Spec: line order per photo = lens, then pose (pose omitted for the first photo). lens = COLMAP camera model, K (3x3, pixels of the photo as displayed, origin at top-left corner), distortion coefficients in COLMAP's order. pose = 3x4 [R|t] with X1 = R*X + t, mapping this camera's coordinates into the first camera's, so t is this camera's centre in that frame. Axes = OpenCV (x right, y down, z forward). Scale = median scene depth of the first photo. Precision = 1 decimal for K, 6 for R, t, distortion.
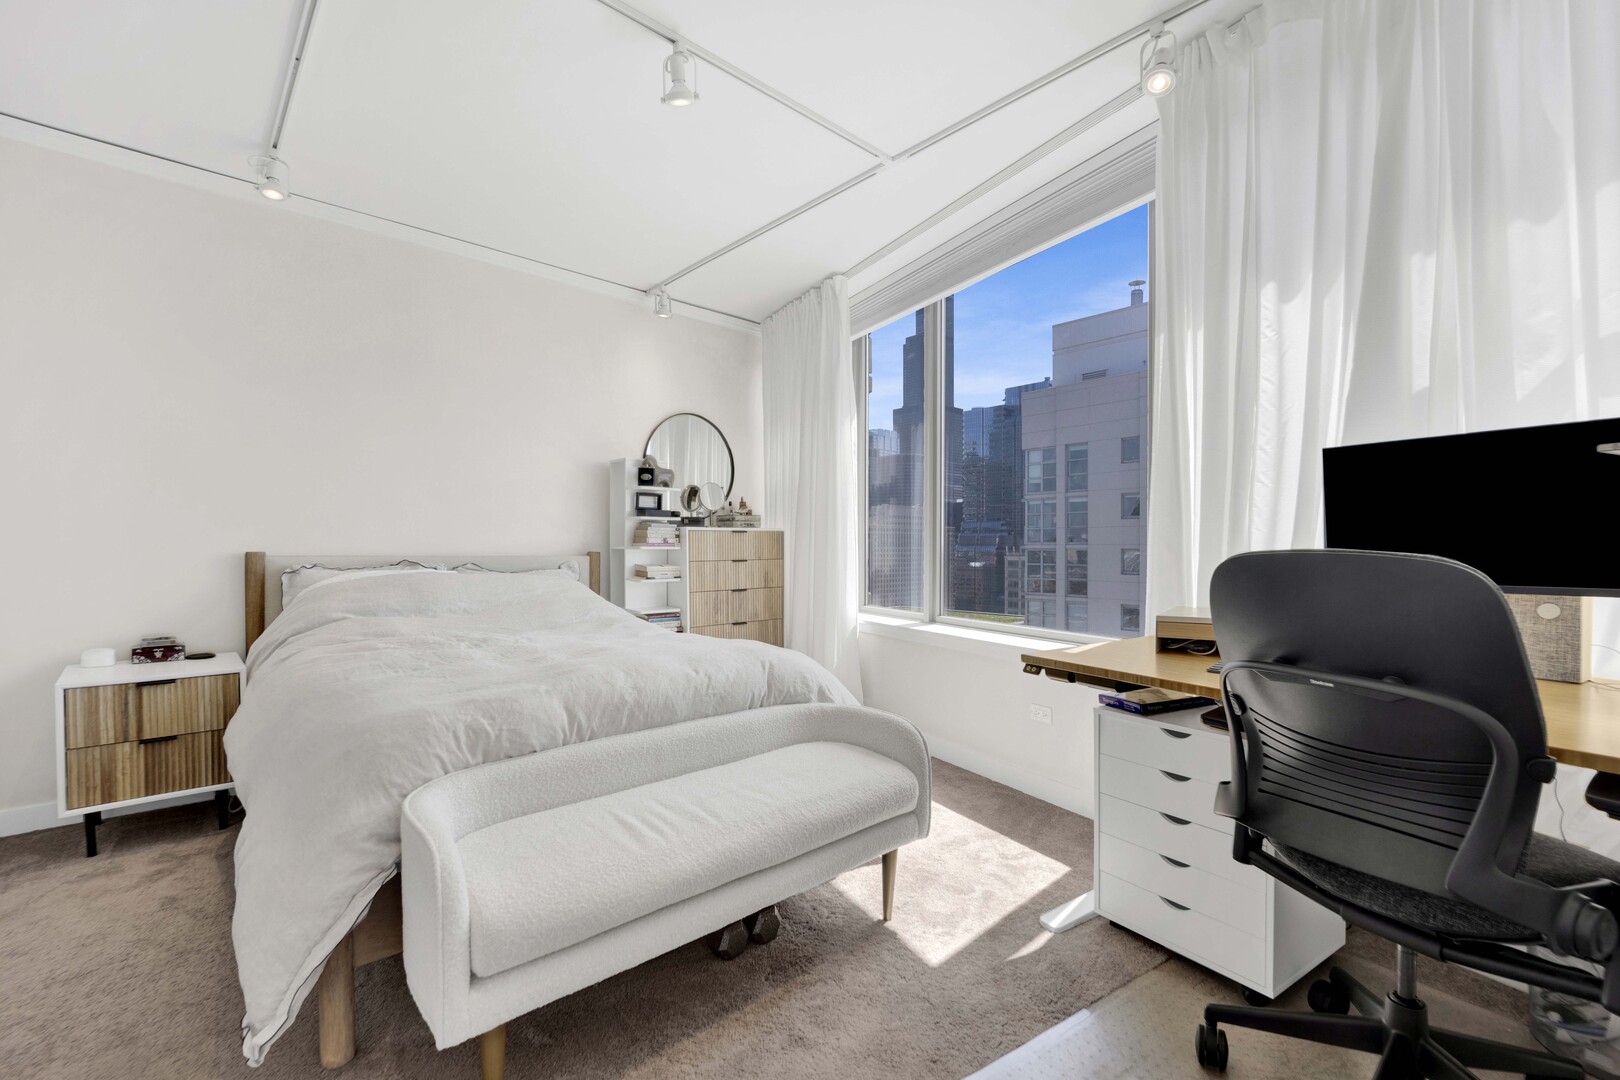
lens RADIAL K [[698.5, 0, 807.3], [0, 698.5, 551.2], [0, 0, 1]] dist [-0.029845, 0.000185]
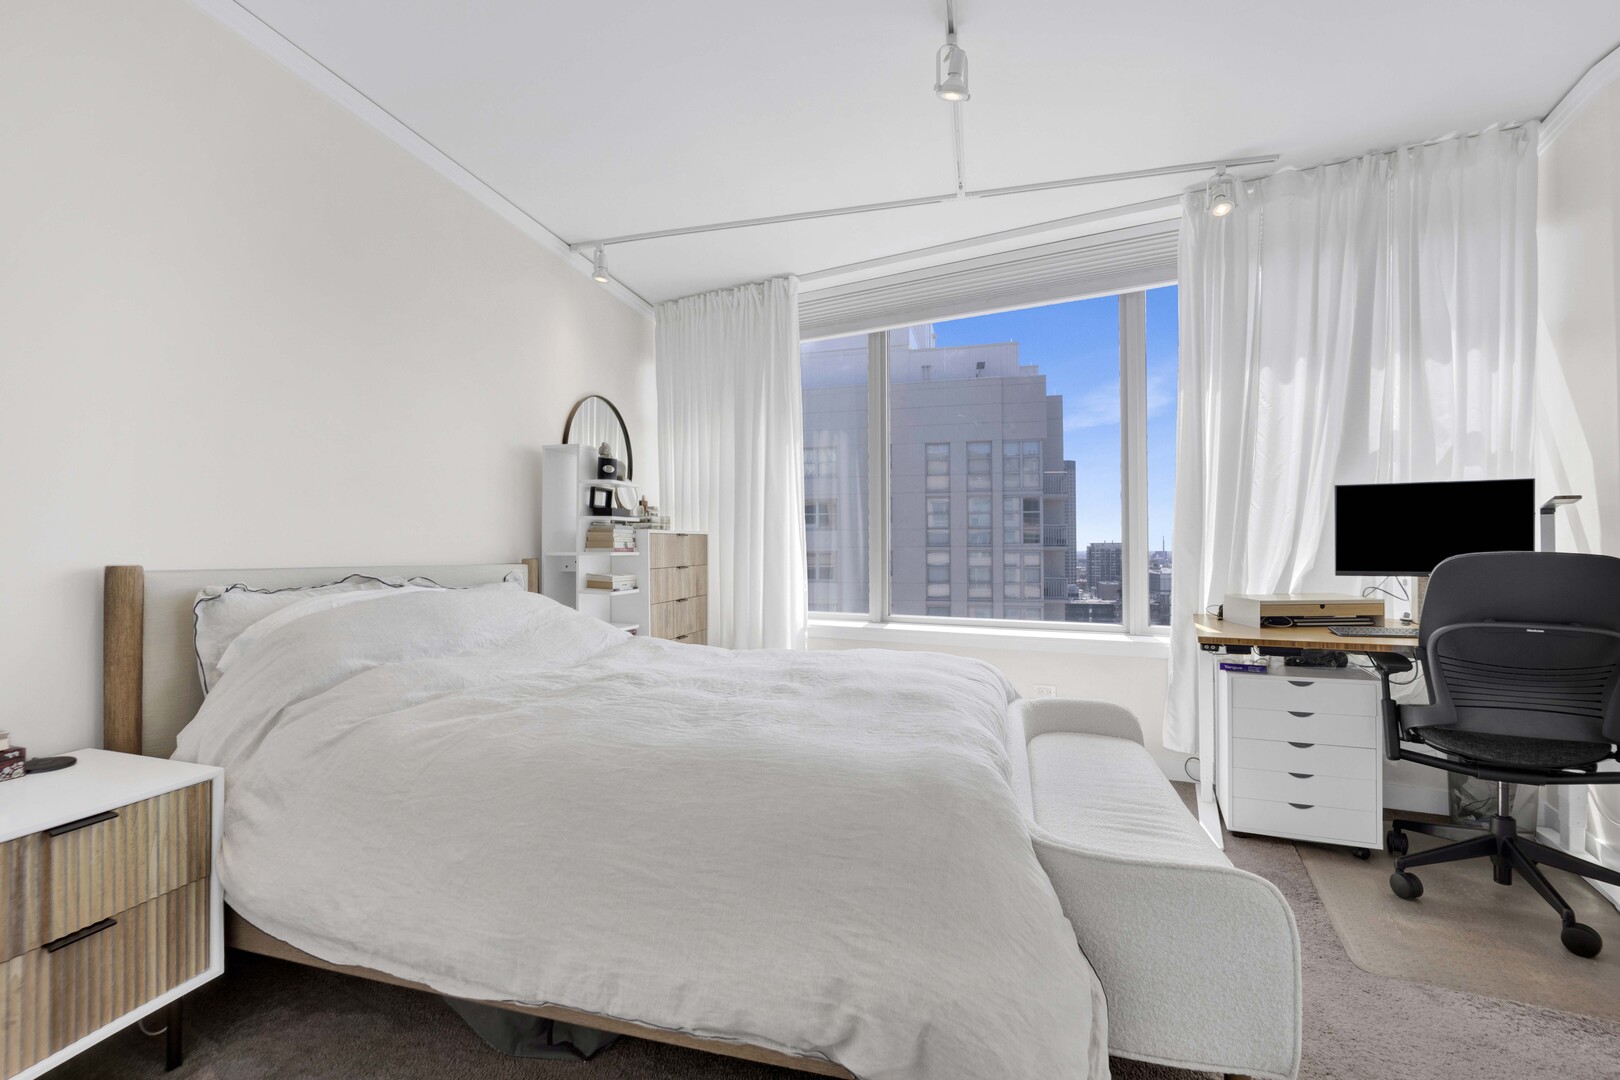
lens RADIAL K [[698.1, 0, 810.0], [0, 698.1, 540.0], [0, 0, 1]] dist [-0.029571, 0.000602]
pose [[0.836420, 0.003689, 0.548077, -0.691690], [0.007166, 0.999818, -0.017665, -0.006880], [-0.548043, 0.018703, 0.836241, 0.240780]]
